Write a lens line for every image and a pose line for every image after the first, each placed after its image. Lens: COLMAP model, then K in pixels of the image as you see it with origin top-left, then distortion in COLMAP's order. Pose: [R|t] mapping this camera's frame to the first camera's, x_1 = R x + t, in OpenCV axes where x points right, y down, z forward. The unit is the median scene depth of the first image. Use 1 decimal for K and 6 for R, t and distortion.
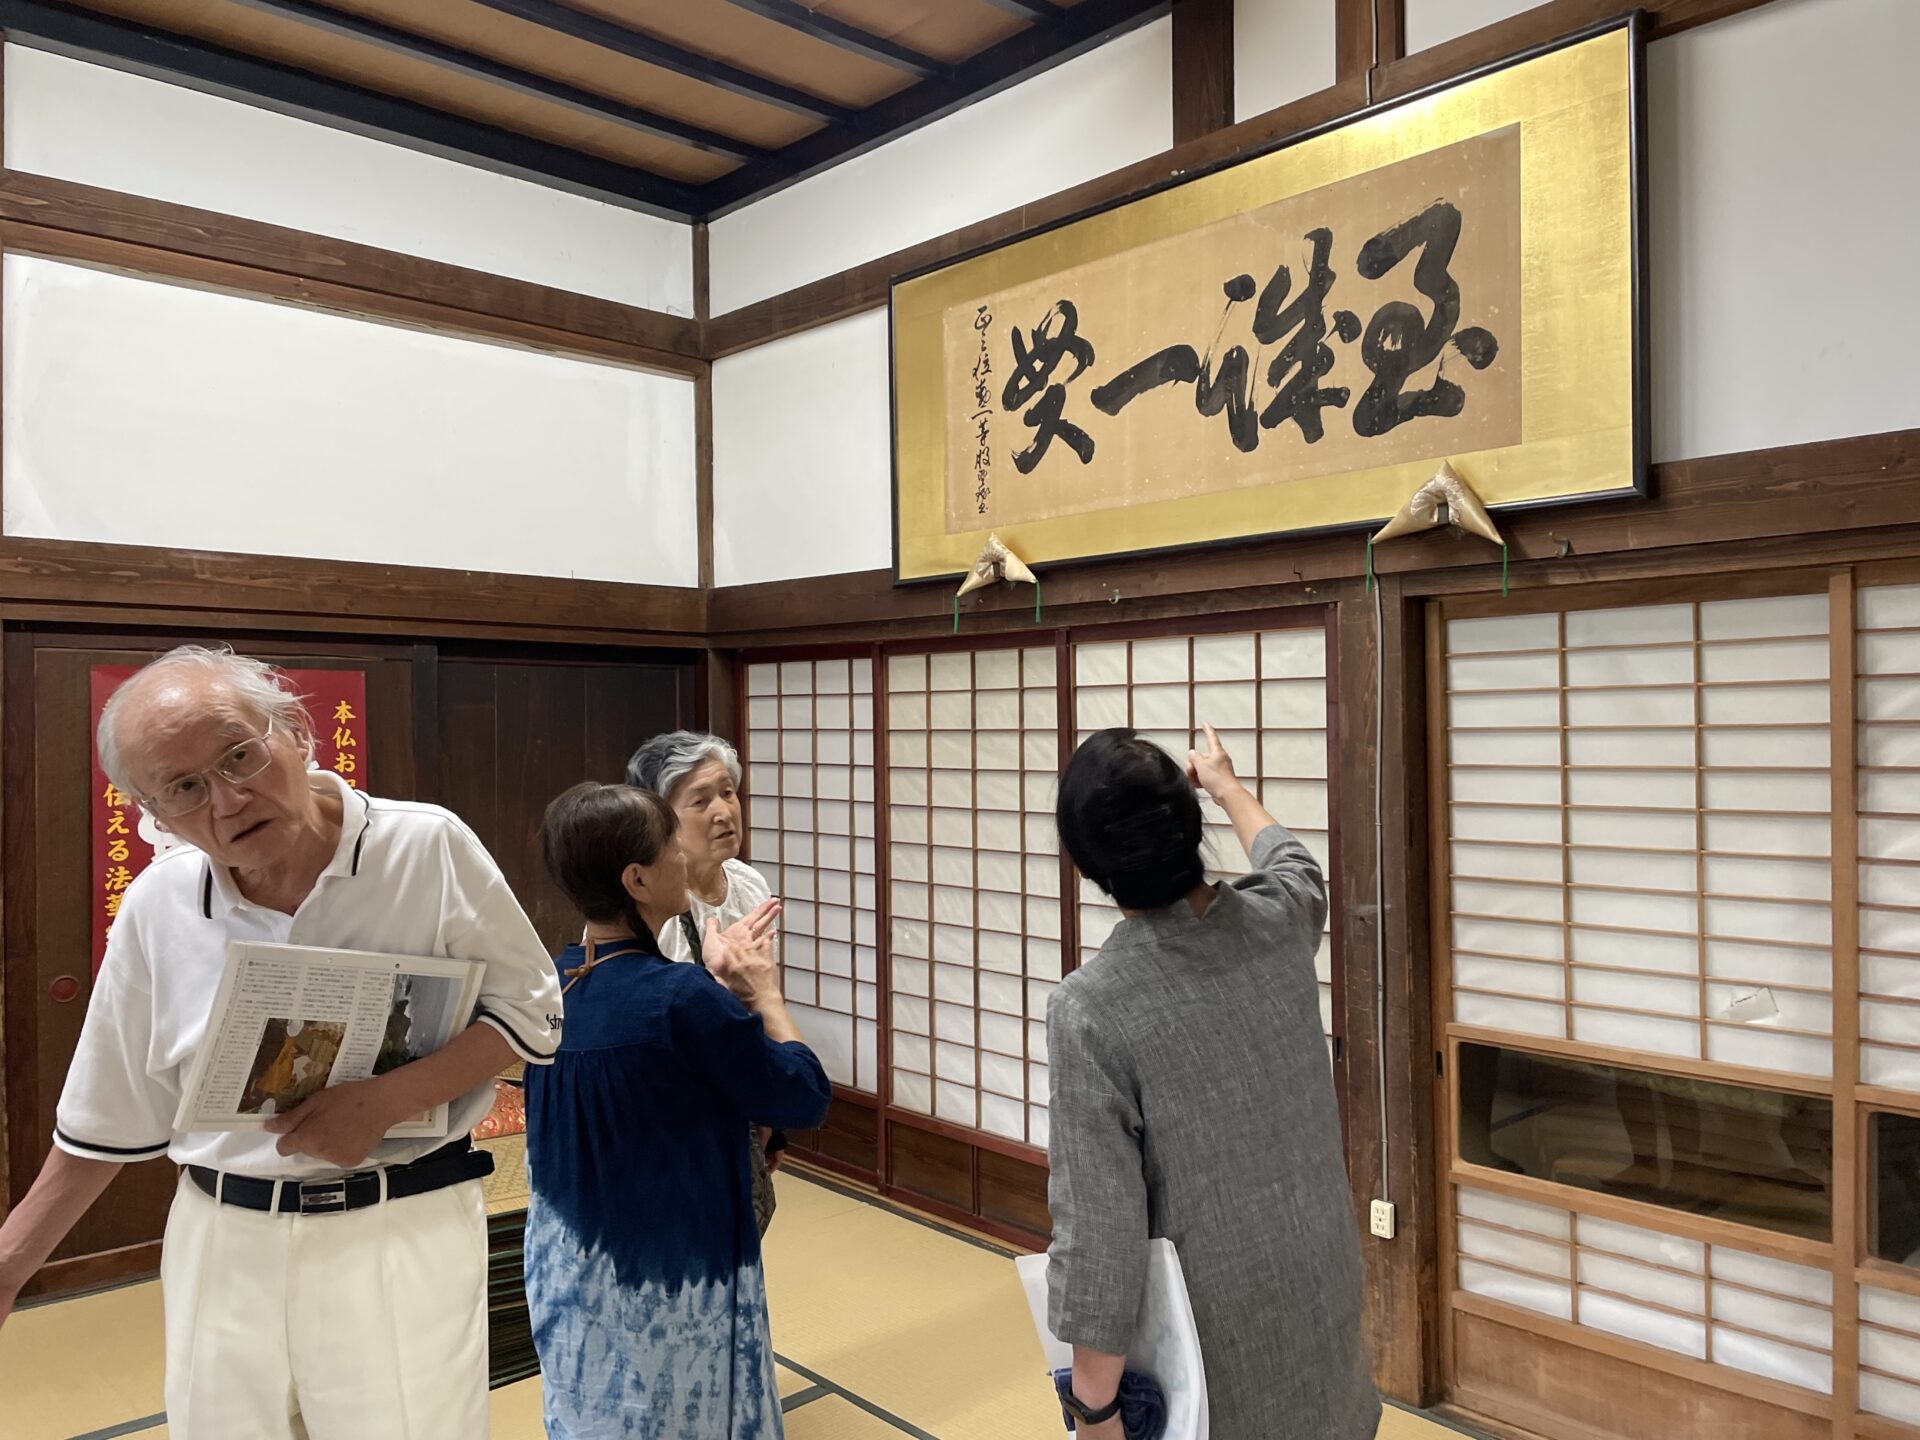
lens RADIAL K [[1465.0, 0, 963.8], [0, 1465.0, 729.7], [0, 0, 1]] dist [0.084826, -0.109785]
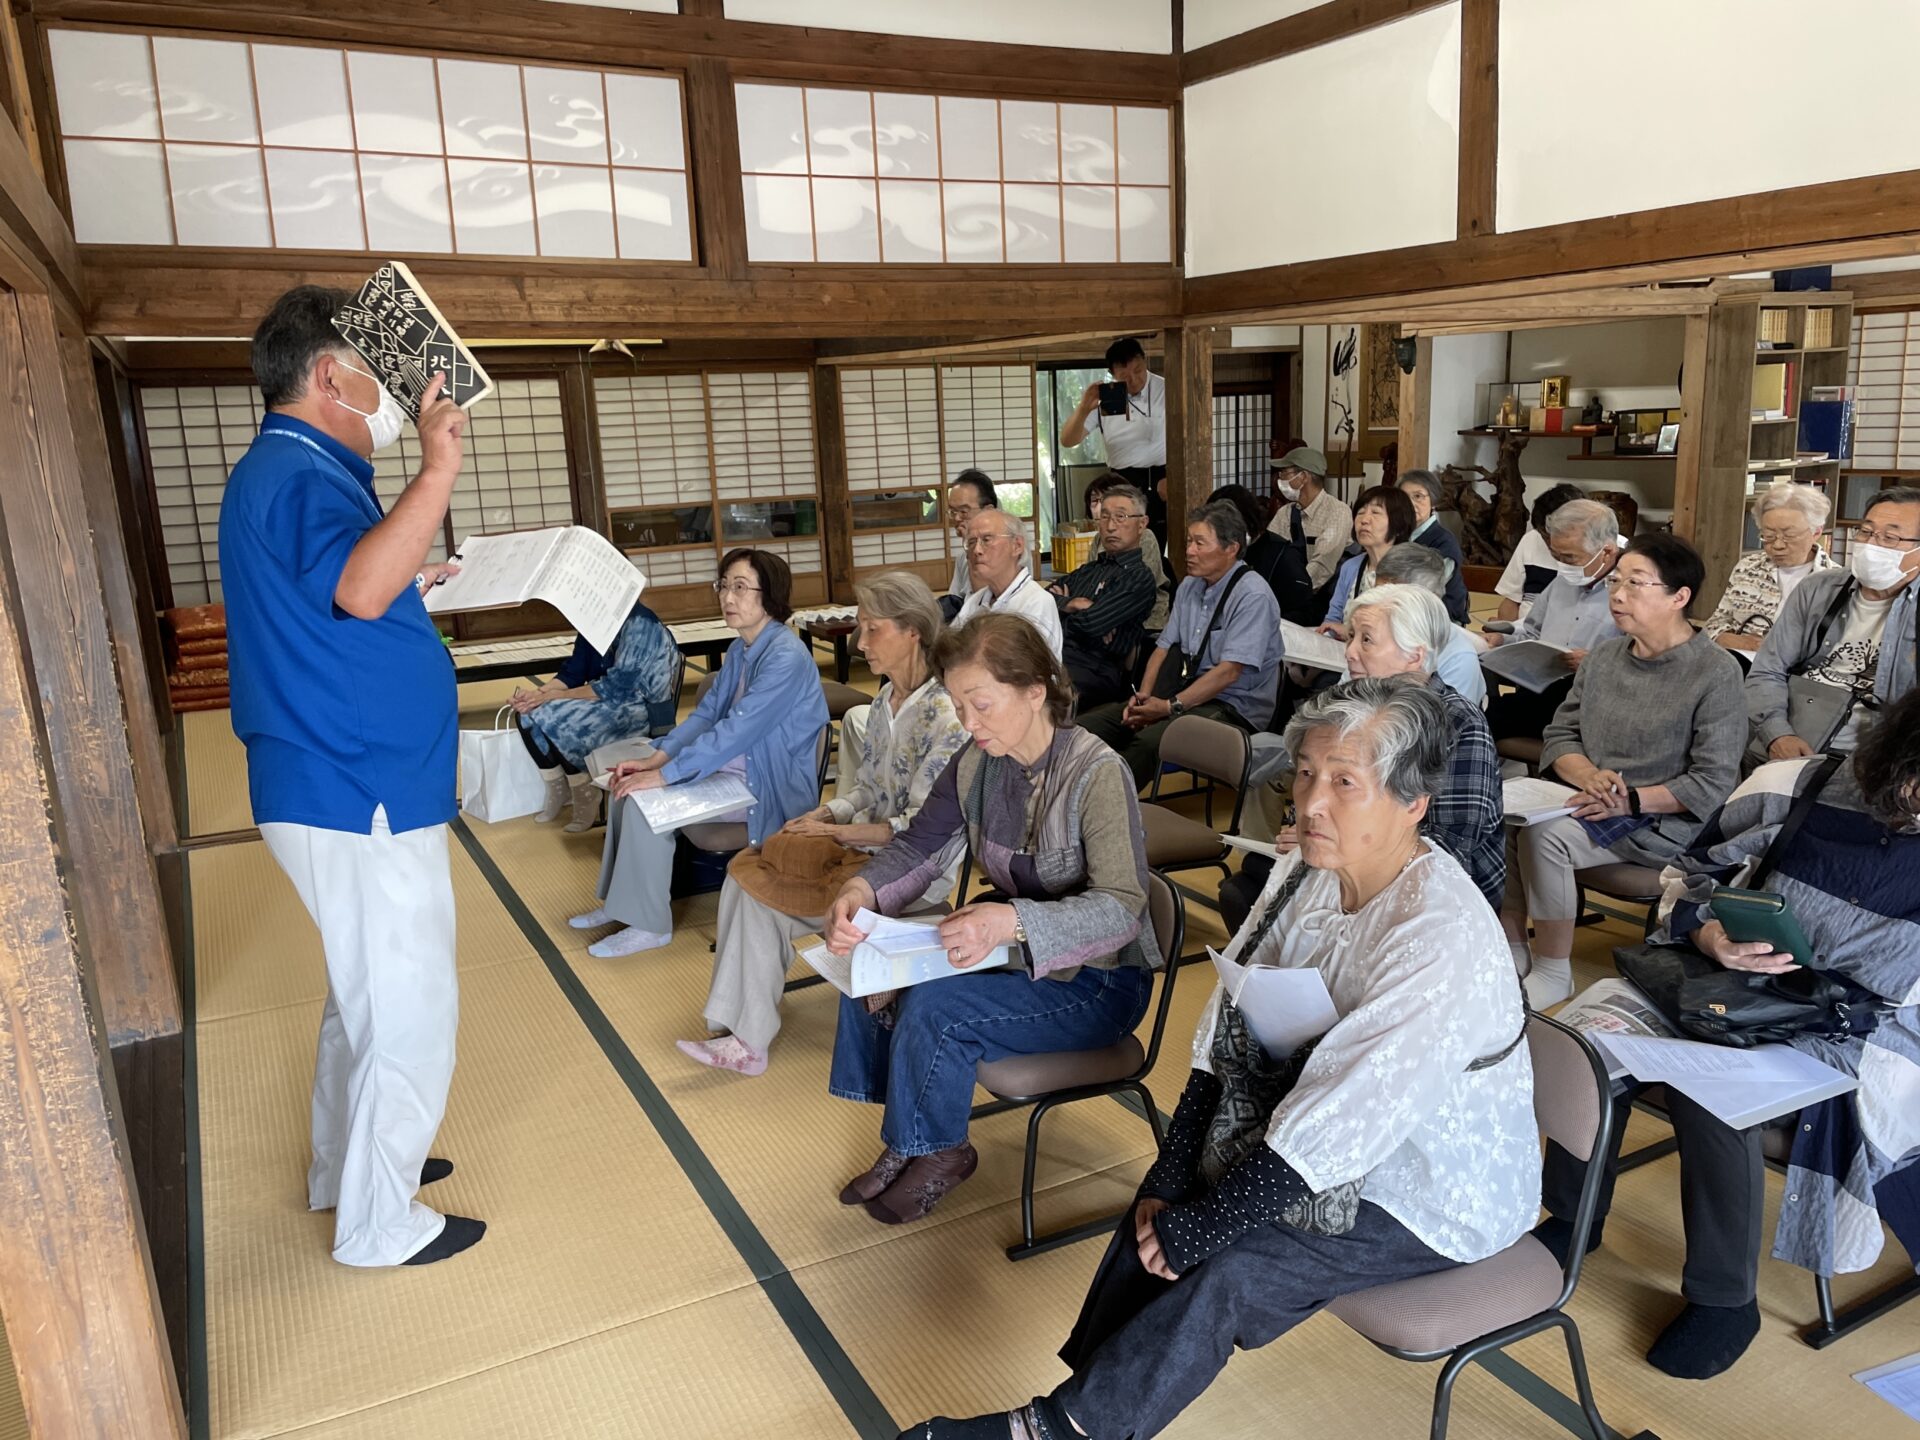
lens RADIAL K [[1465.0, 0, 957.3], [0, 1465.0, 727.7], [0, 0, 1]] dist [0.084826, -0.109785]
pose [[0.271234, -0.212772, 0.938701, -1.658024], [0.039543, 0.976900, 0.210004, 0.014780], [-0.961701, -0.019842, 0.273382, -0.396123]]
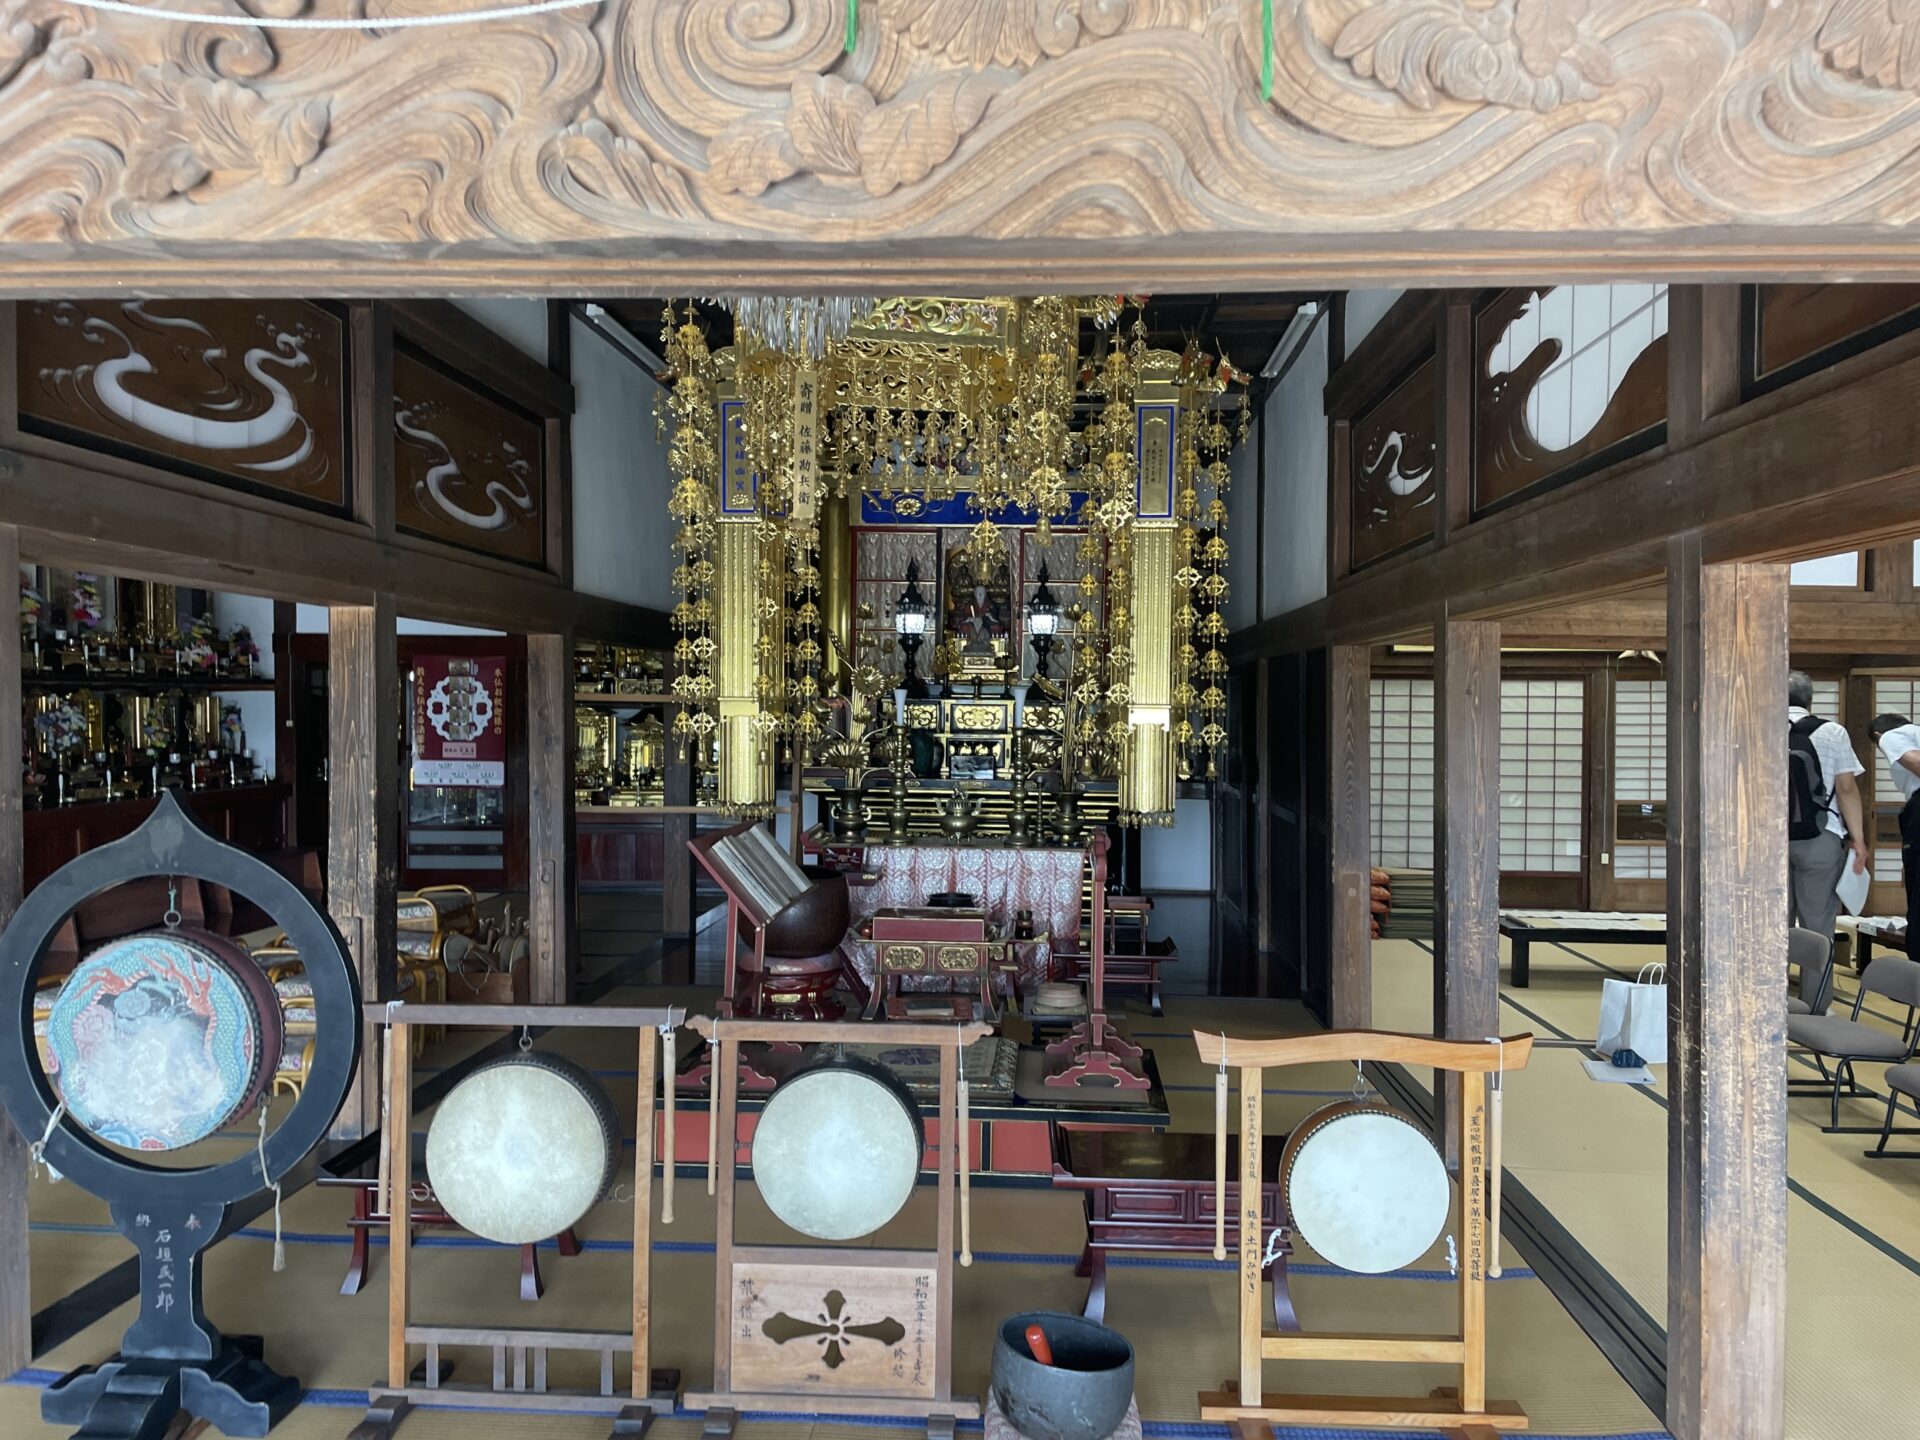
lens RADIAL K [[1465.0, 0, 957.9], [0, 1465.0, 734.7], [0, 0, 1]] dist [0.084826, -0.109785]
pose [[0.724940, -0.000855, 0.688812, -2.008151], [-0.011626, 0.999842, 0.013477, 0.013316], [-0.688714, -0.017778, 0.724815, -0.274625]]
